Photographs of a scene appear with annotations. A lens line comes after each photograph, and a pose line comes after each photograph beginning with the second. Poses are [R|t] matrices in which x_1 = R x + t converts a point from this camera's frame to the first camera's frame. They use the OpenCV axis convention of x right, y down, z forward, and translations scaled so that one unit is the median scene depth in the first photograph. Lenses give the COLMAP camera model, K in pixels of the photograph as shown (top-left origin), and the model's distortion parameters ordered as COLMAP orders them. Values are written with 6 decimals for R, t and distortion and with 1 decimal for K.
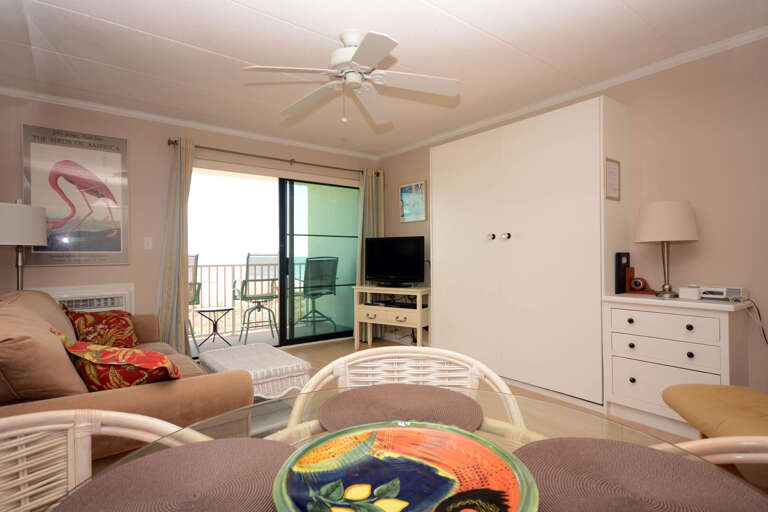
lens RADIAL K [[405.4, 0, 382.1], [0, 405.4, 249.5], [0, 0, 1]] dist [0.019394, 0.002004]
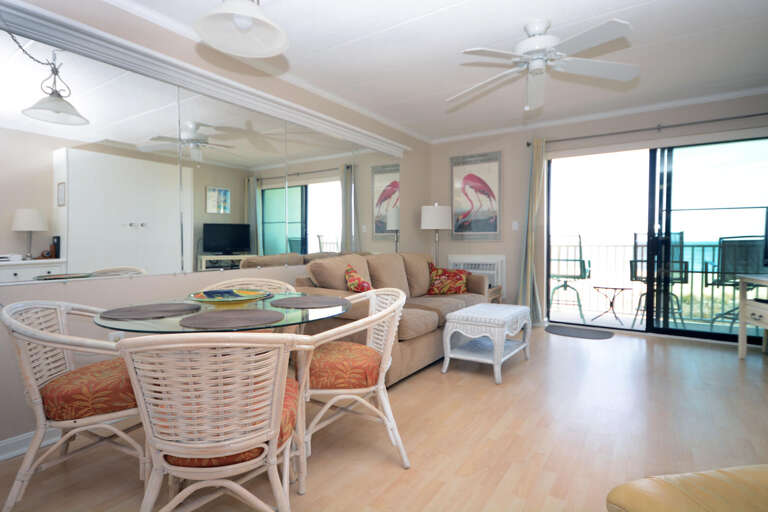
lens RADIAL K [[405.4, 0, 386.8], [0, 405.4, 256.8], [0, 0, 1]] dist [0.019394, 0.002004]
pose [[0.325083, 0.042166, -0.944745, 0.431756], [0.014067, 0.998679, 0.049414, 0.011650], [0.945581, -0.029353, 0.324060, 0.140087]]
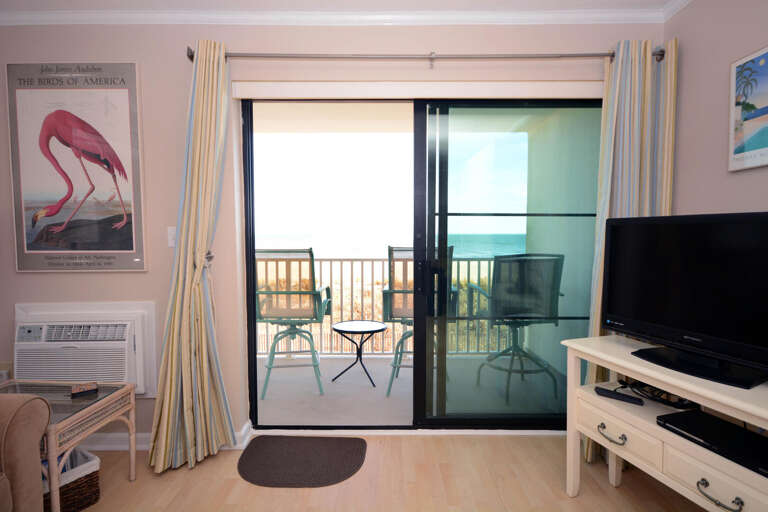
lens RADIAL K [[387.7, 0, 384.9], [0, 387.7, 254.3], [0, 0, 1]] dist [-0.002800, -0.000719]
pose [[0.792105, 0.039892, -0.609080, 0.015931], [0.005493, 0.997356, 0.072466, -0.023156], [0.610360, -0.060747, 0.789791, 0.589460]]
